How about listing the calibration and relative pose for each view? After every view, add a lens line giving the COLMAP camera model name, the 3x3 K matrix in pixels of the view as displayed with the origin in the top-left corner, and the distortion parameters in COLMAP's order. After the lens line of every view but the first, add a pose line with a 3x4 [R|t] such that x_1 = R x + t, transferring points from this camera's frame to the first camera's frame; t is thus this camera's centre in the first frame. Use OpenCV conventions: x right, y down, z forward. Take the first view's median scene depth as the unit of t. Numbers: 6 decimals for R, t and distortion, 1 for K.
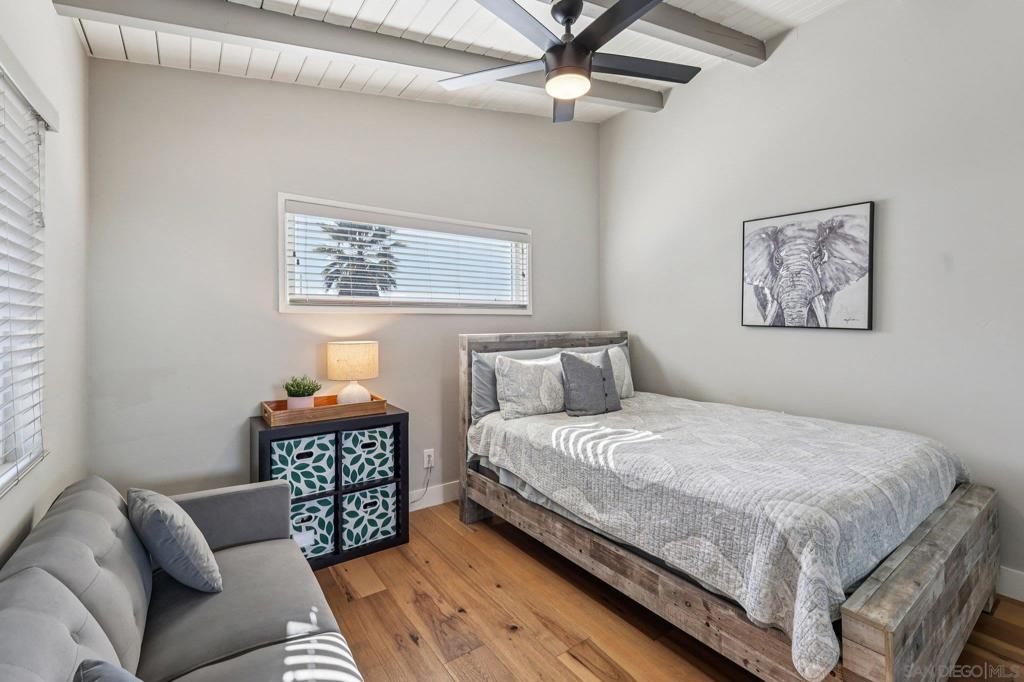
lens RADIAL K [[452.6, 0, 523.7], [0, 452.6, 322.0], [0, 0, 1]] dist [0.000014, 0.000267]
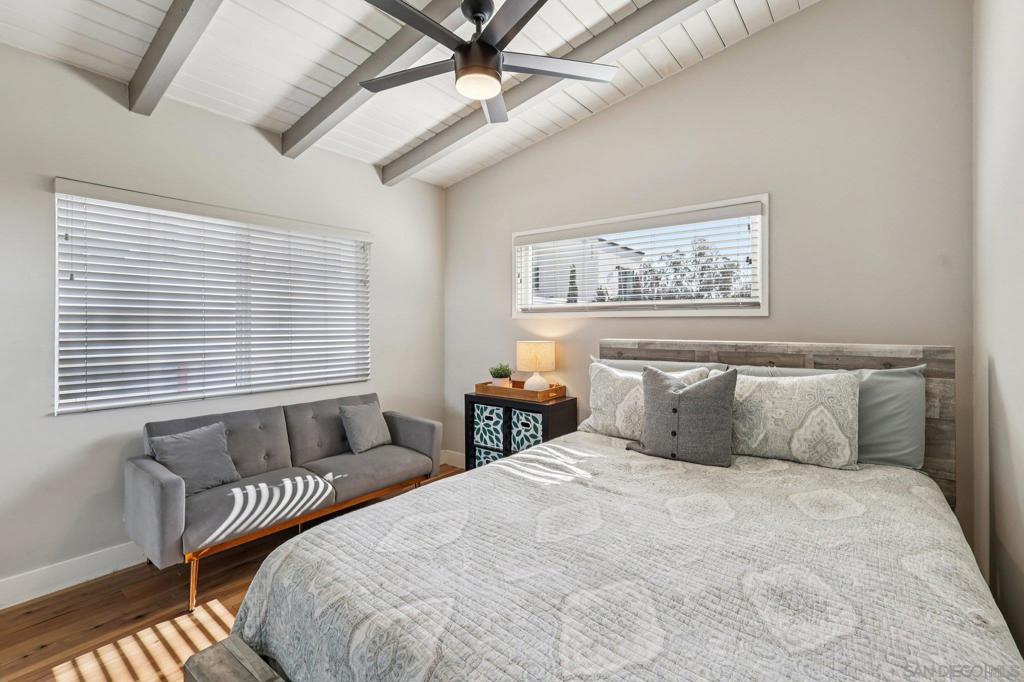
lens RADIAL K [[455.7, 0, 510.7], [0, 455.7, 331.6], [0, 0, 1]] dist [-0.001263, 0.000064]
pose [[0.262600, 0.017166, -0.964752, 0.856915], [-0.004193, 0.999853, 0.016649, -0.003254], [0.964896, -0.000327, 0.262633, 0.641229]]
